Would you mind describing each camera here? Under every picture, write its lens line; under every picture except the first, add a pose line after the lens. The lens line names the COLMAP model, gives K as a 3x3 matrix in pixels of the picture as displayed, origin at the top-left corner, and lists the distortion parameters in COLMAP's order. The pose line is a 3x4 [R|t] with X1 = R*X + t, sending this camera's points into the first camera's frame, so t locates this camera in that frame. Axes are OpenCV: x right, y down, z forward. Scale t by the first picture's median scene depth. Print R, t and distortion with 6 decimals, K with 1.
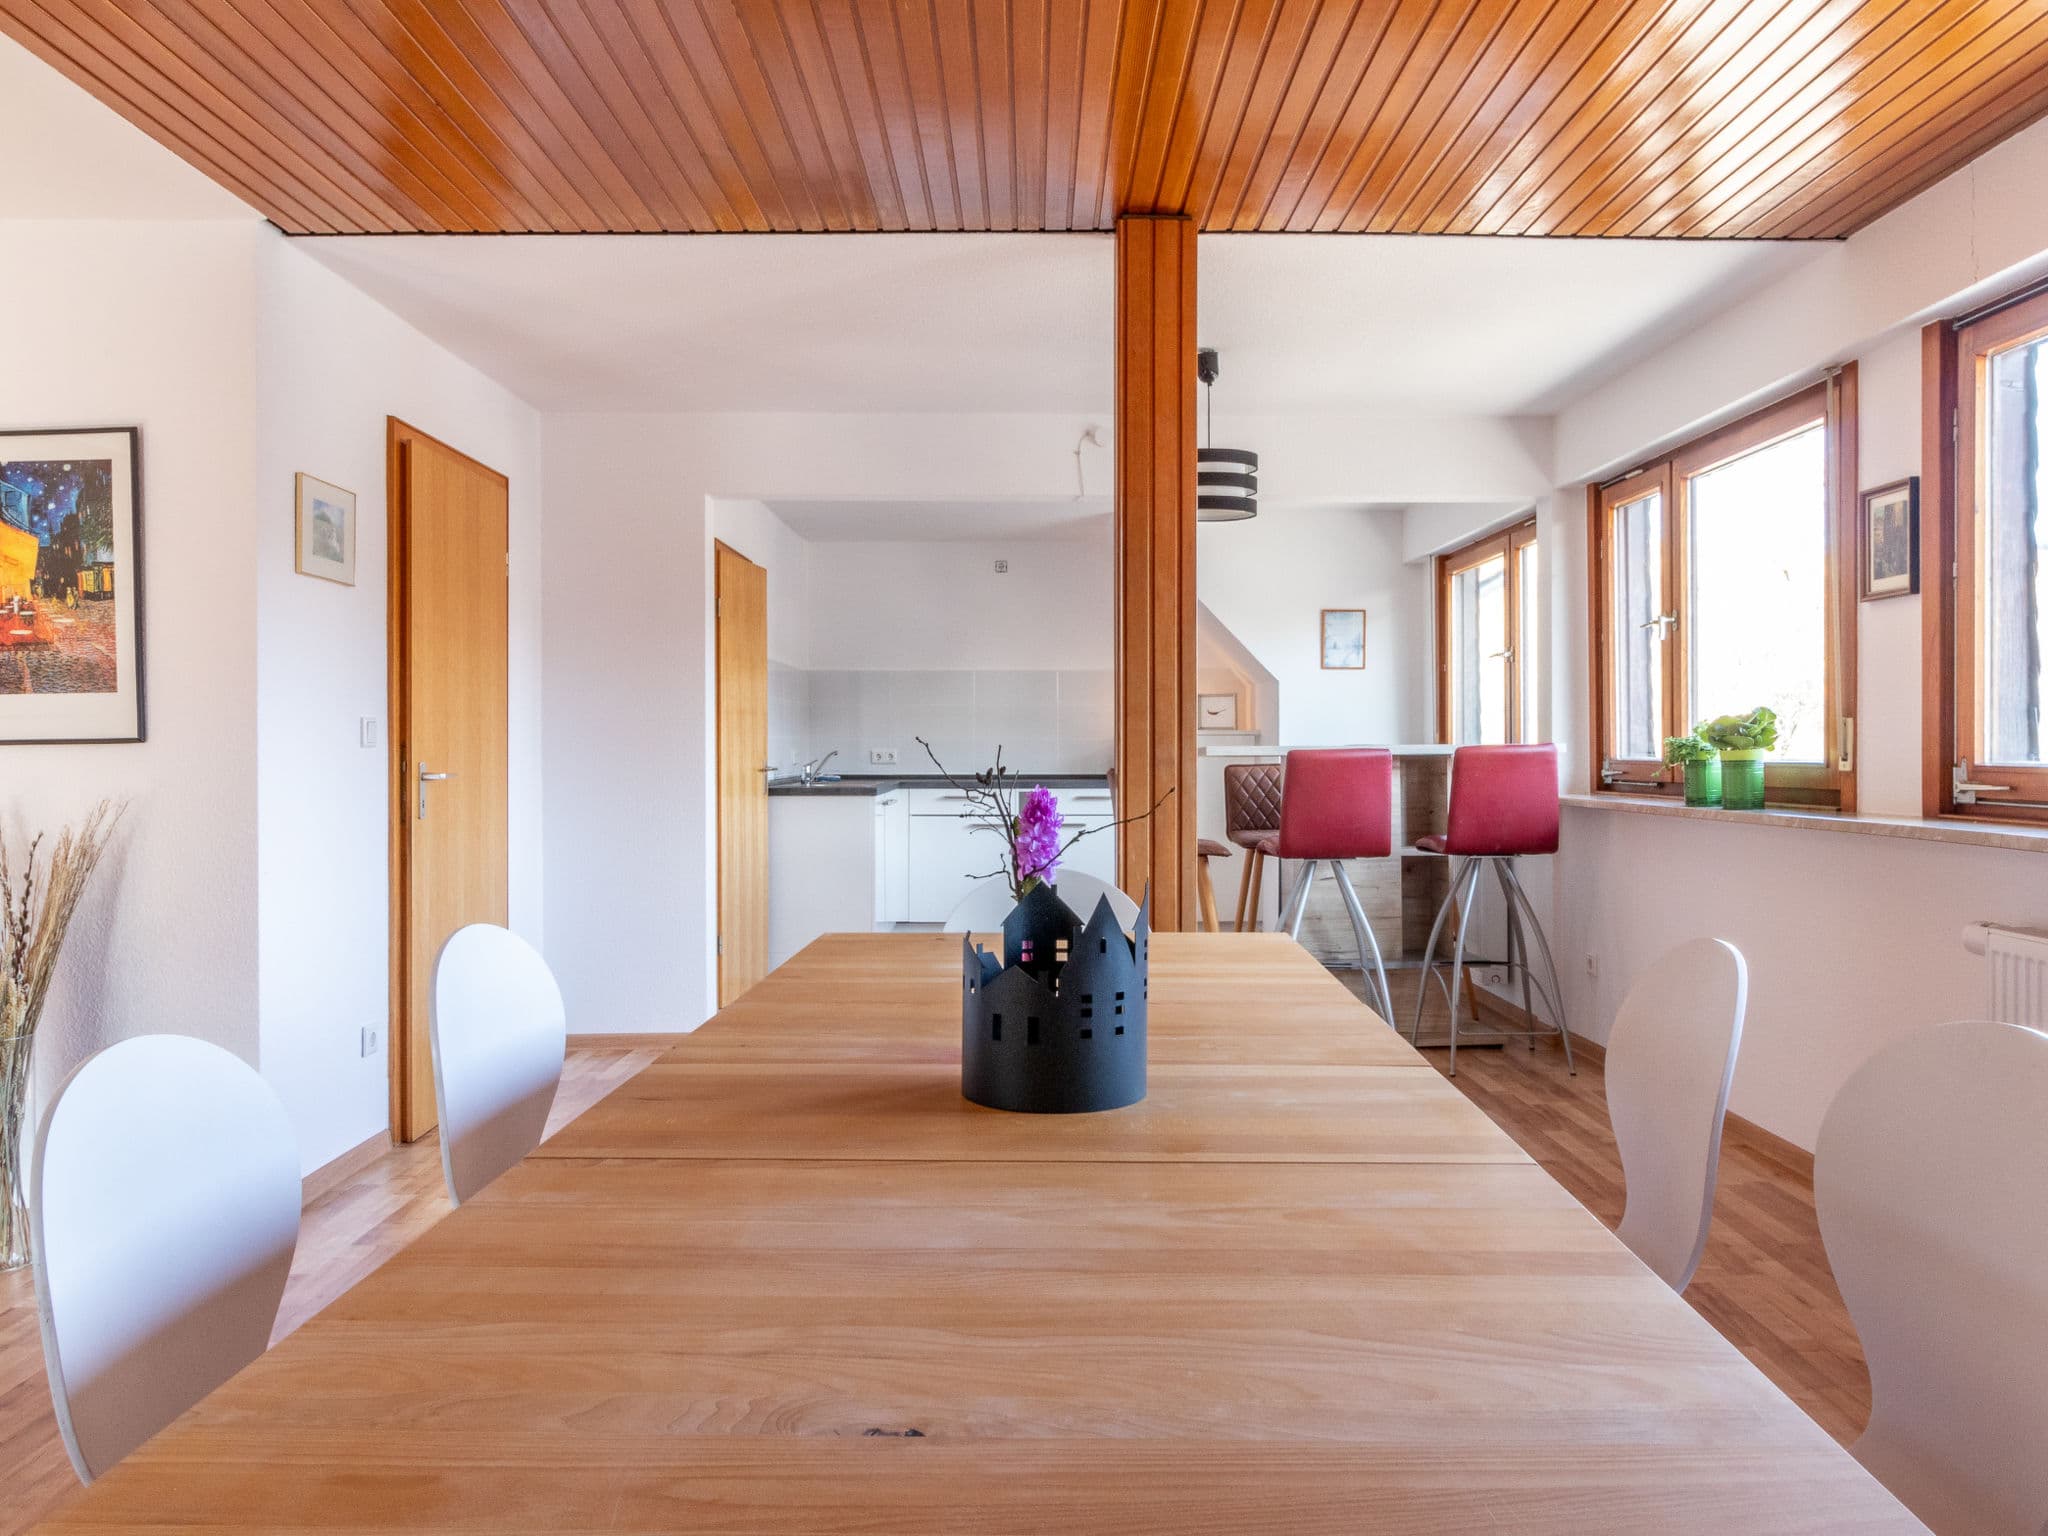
lens RADIAL K [[1540.2, 0, 1072.0], [0, 1540.2, 750.0], [0, 0, 1]] dist [0.002674, 0.000447]
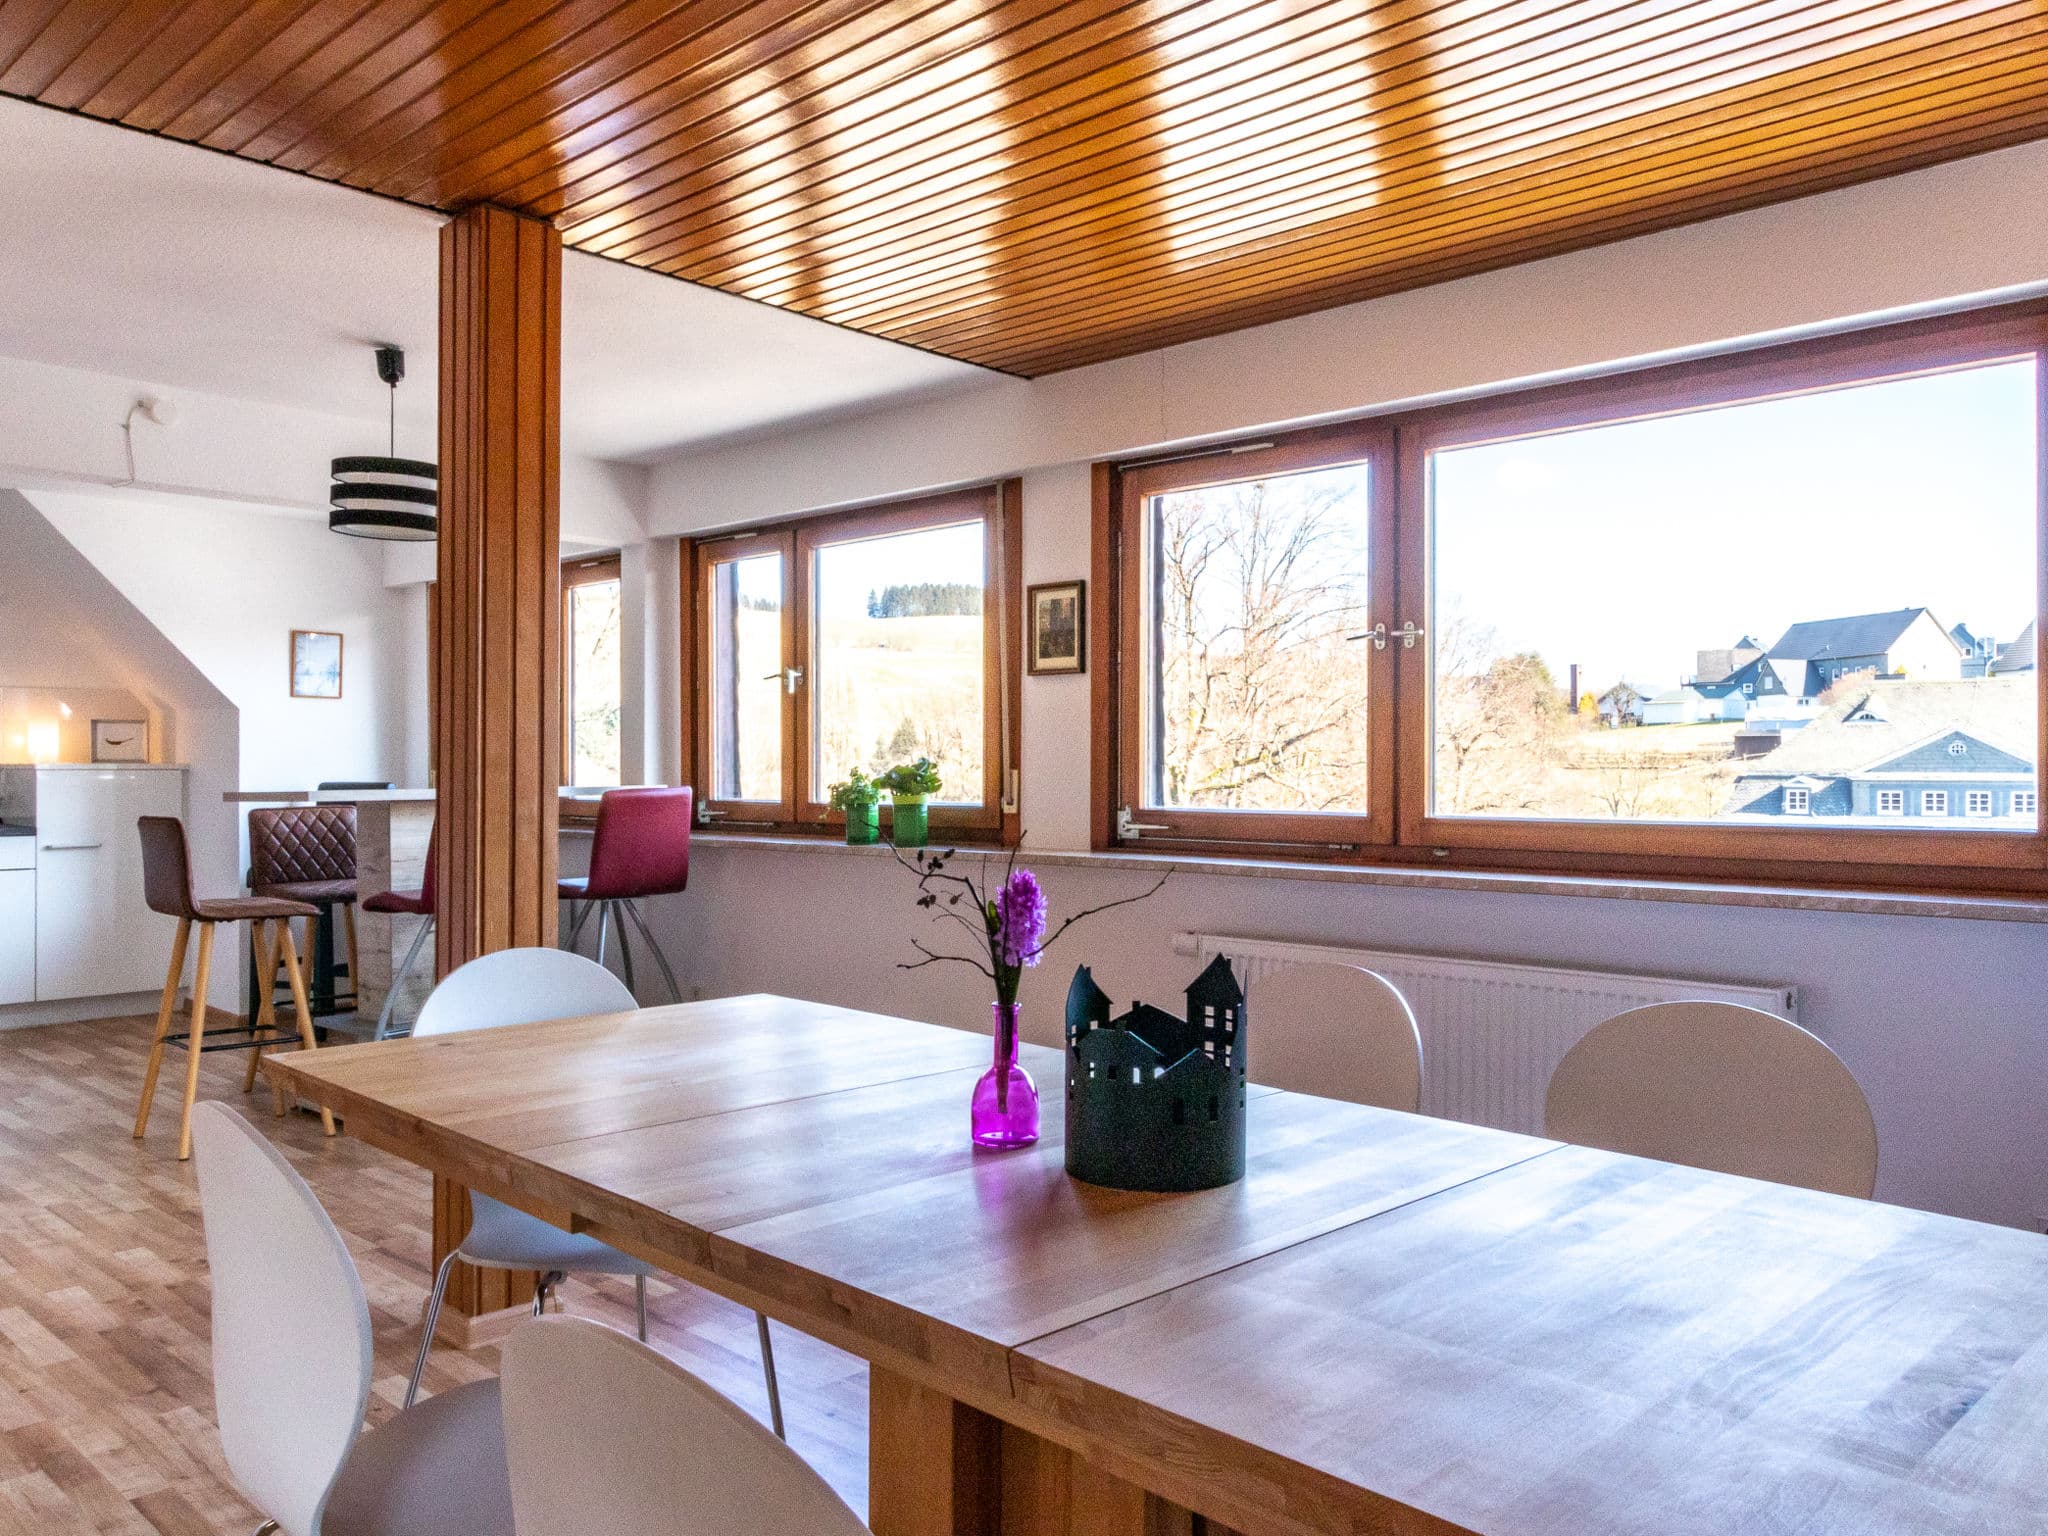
lens RADIAL K [[1505.8, 0, 1069.7], [0, 1505.8, 775.8], [0, 0, 1]] dist [0.000700, -0.001707]
pose [[0.692806, 0.000527, 0.721124, -0.274806], [-0.001587, 0.999998, 0.000793, -0.014413], [-0.721122, -0.001693, 0.692806, 0.121568]]
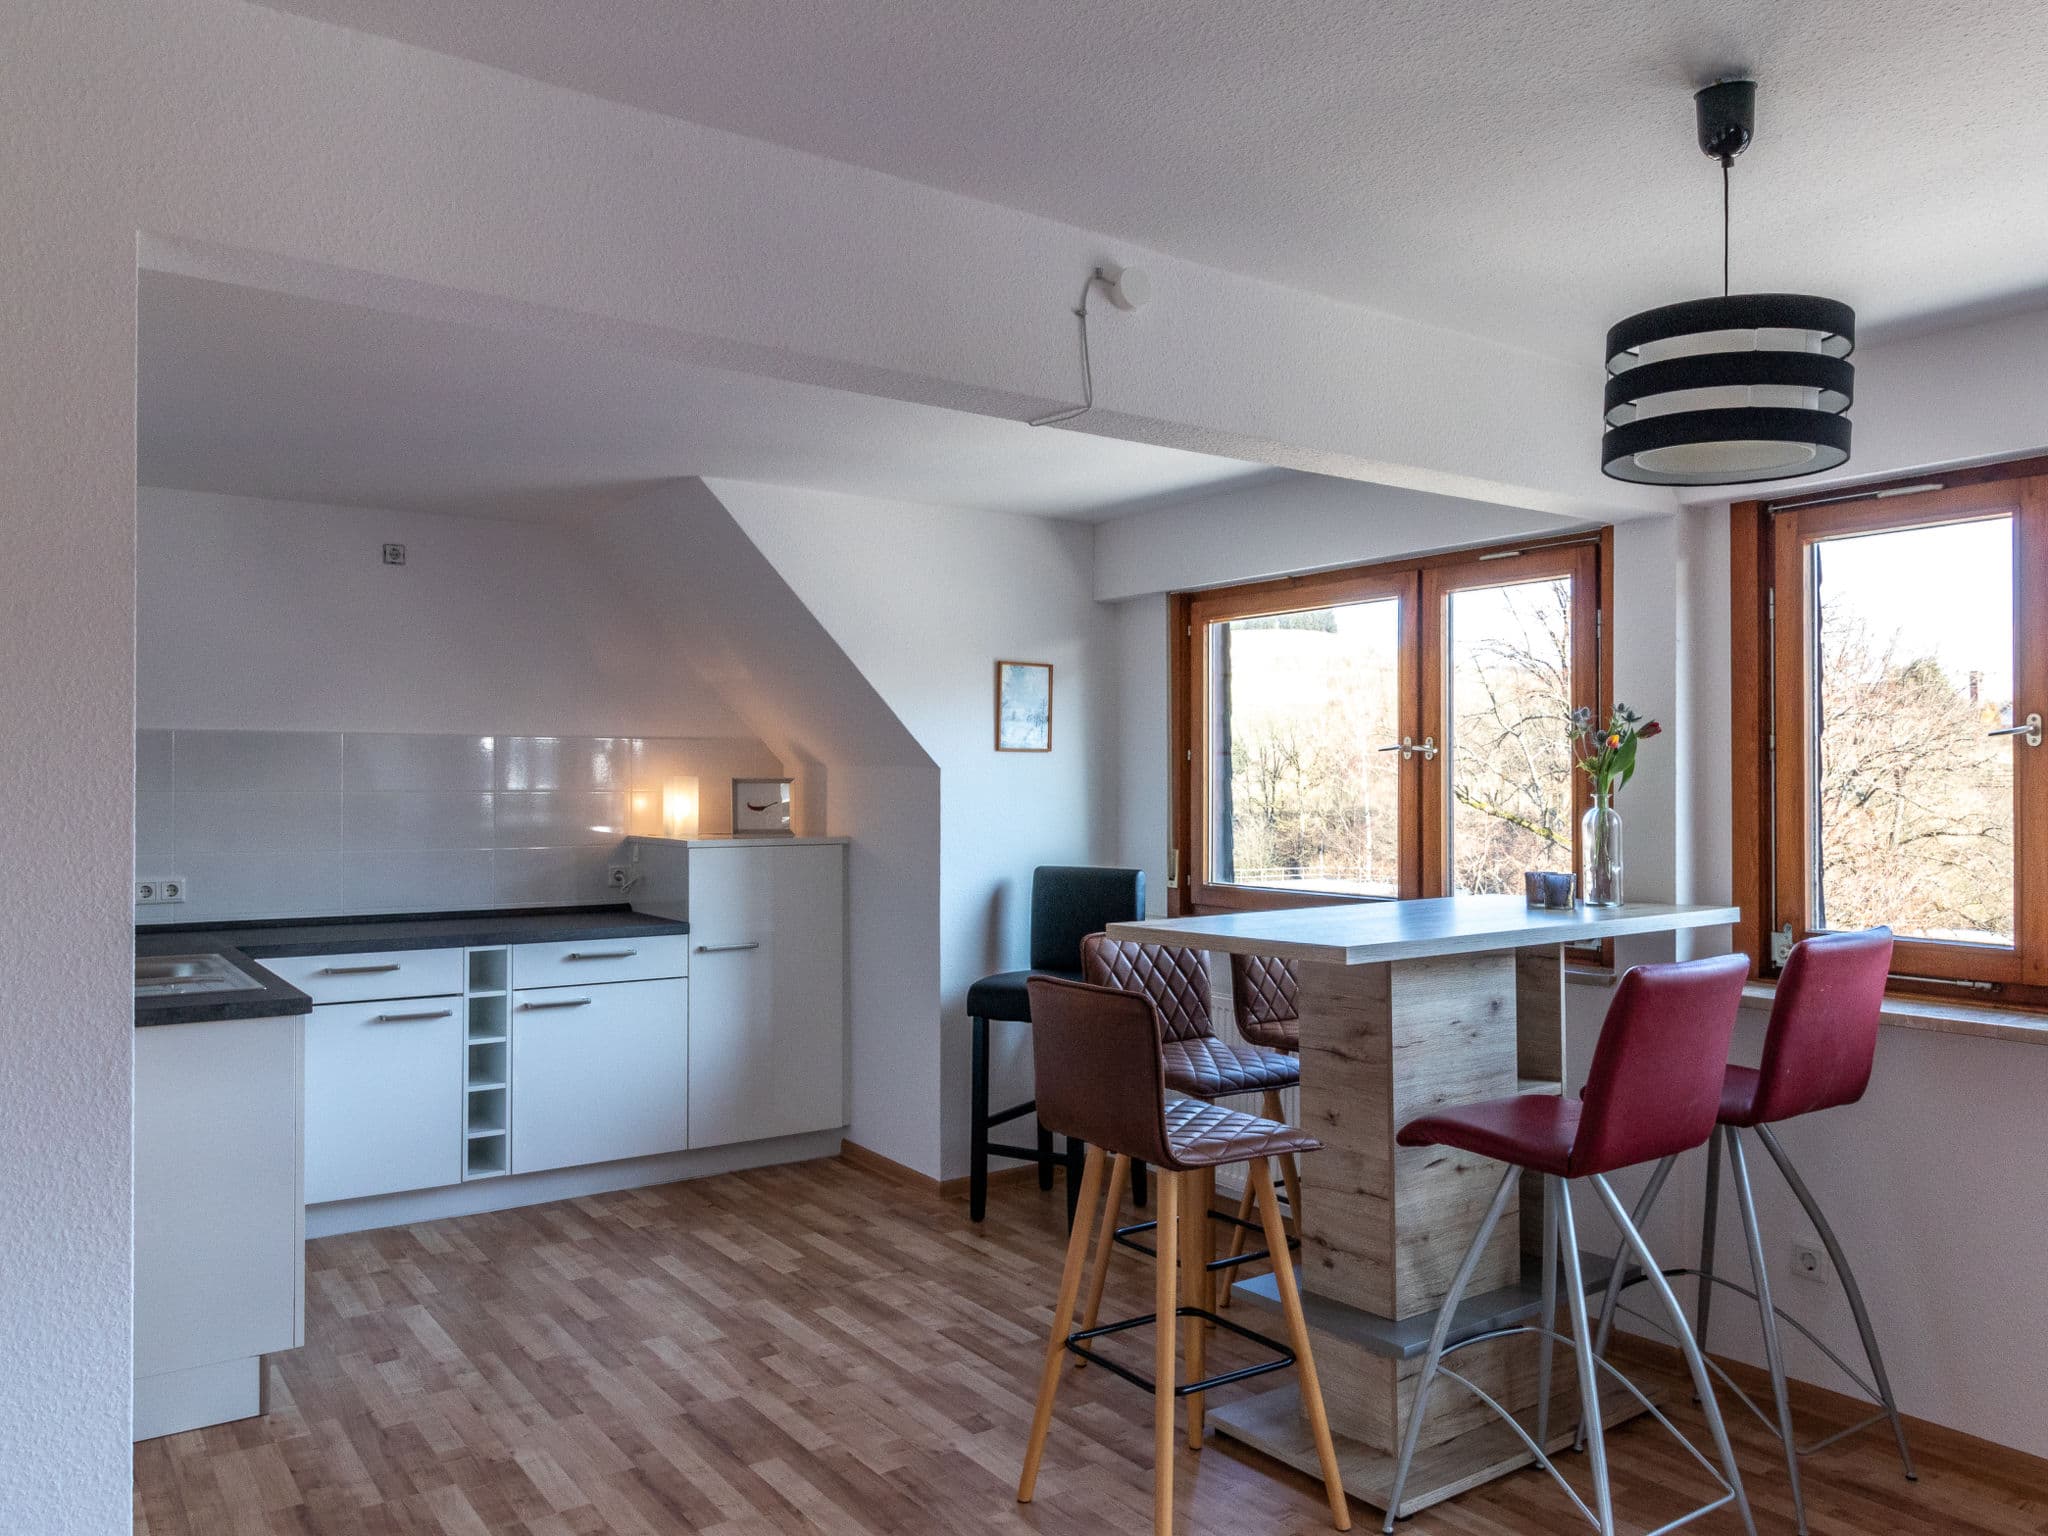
lens RADIAL K [[1505.8, 0, 1069.7], [0, 1505.8, 775.8], [0, 0, 1]] dist [0.000700, -0.001707]
pose [[0.826983, 0.007012, 0.562183, -0.312094], [-0.001677, 0.999949, -0.010006, -0.062304], [-0.562224, 0.007332, 0.826952, 0.788315]]
